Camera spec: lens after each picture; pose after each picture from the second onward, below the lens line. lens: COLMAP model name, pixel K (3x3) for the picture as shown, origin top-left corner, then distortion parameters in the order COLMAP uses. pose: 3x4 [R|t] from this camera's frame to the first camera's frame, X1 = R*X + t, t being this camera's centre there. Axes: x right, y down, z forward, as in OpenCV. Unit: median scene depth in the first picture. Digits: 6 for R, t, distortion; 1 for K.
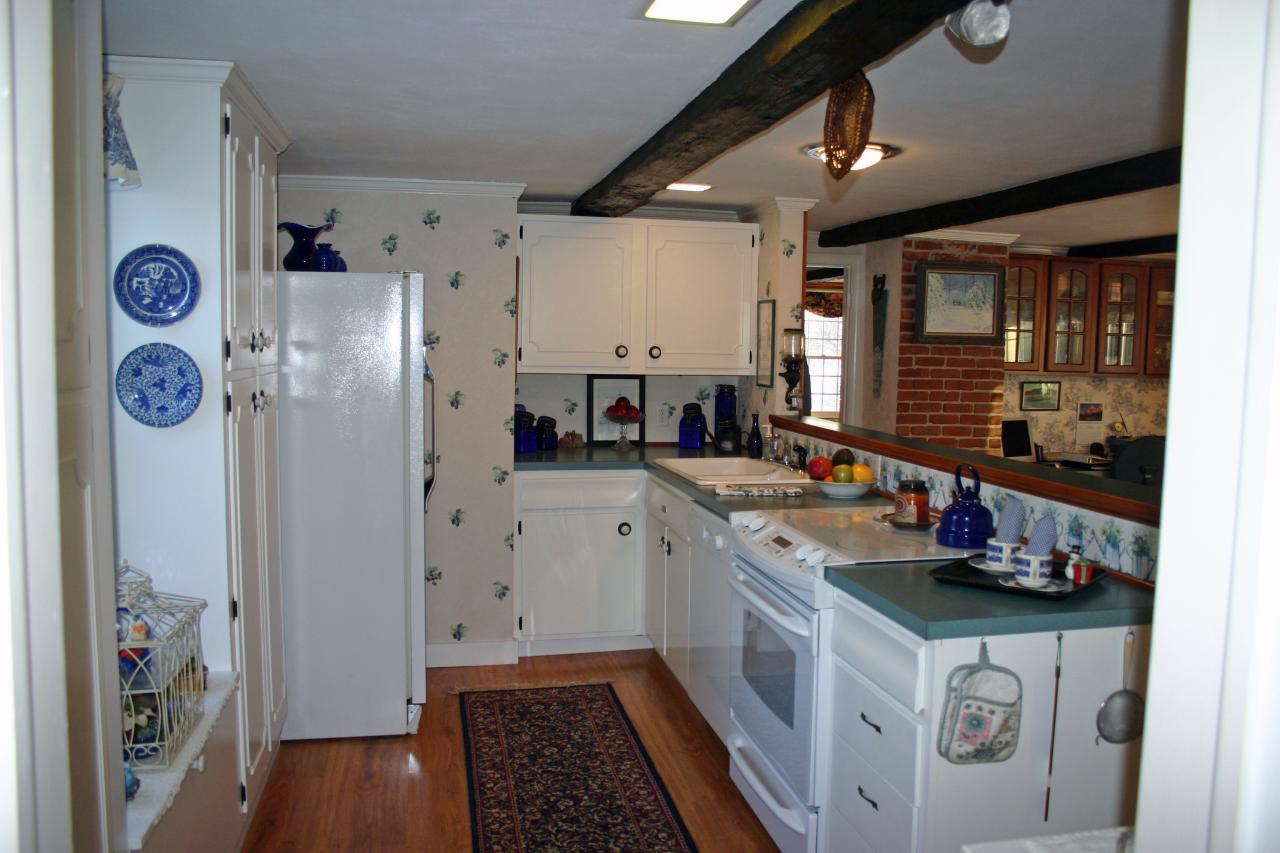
lens RADIAL K [[1031.7, 0, 640.0], [0, 1031.7, 426.5], [0, 0, 1]] dist [-0.161989, 0.148497]
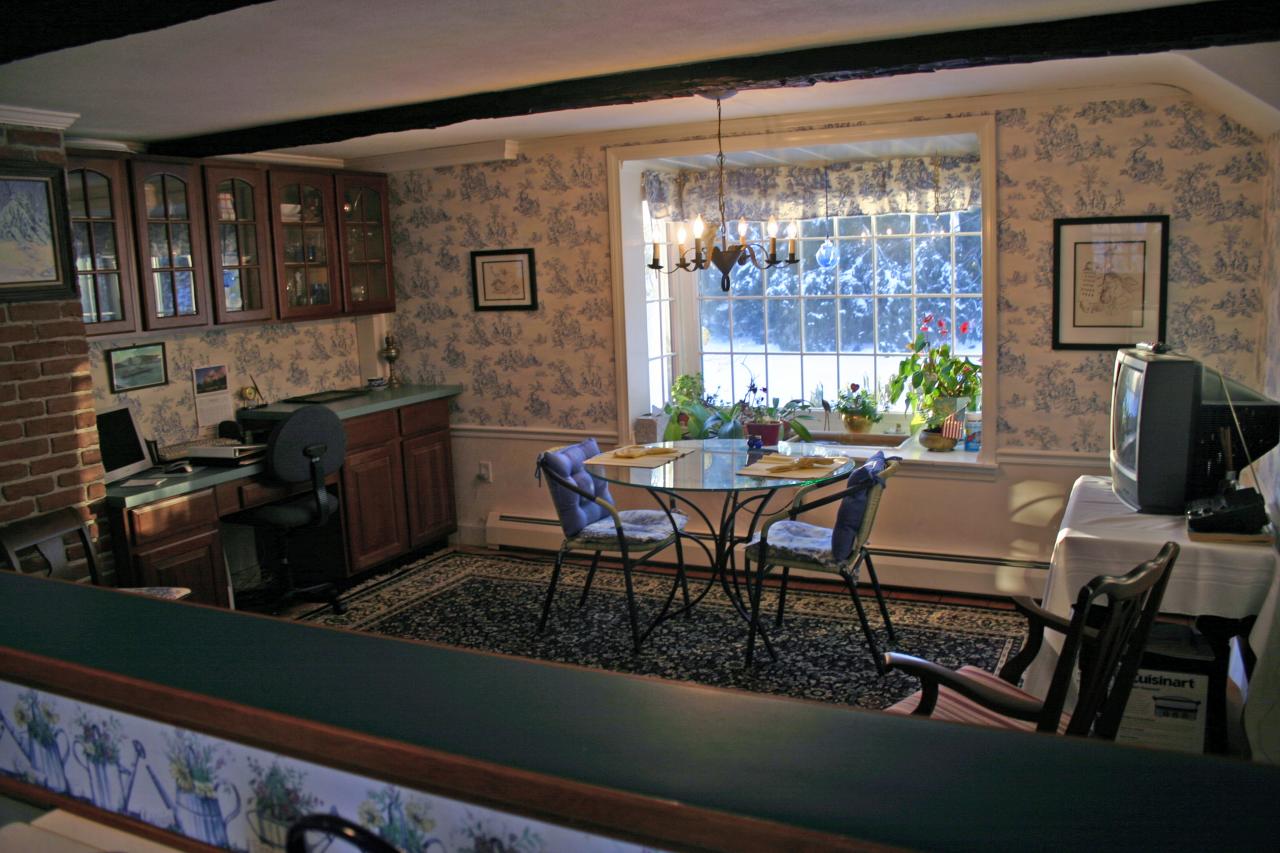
lens RADIAL K [[1031.7, 0, 640.0], [0, 1031.7, 426.5], [0, 0, 1]] dist [-0.161989, 0.148497]
pose [[0.610841, -0.170498, 0.773178, 0.083188], [0.119678, 0.985201, 0.122703, -0.034486], [-0.782656, 0.017581, 0.622206, 0.340007]]
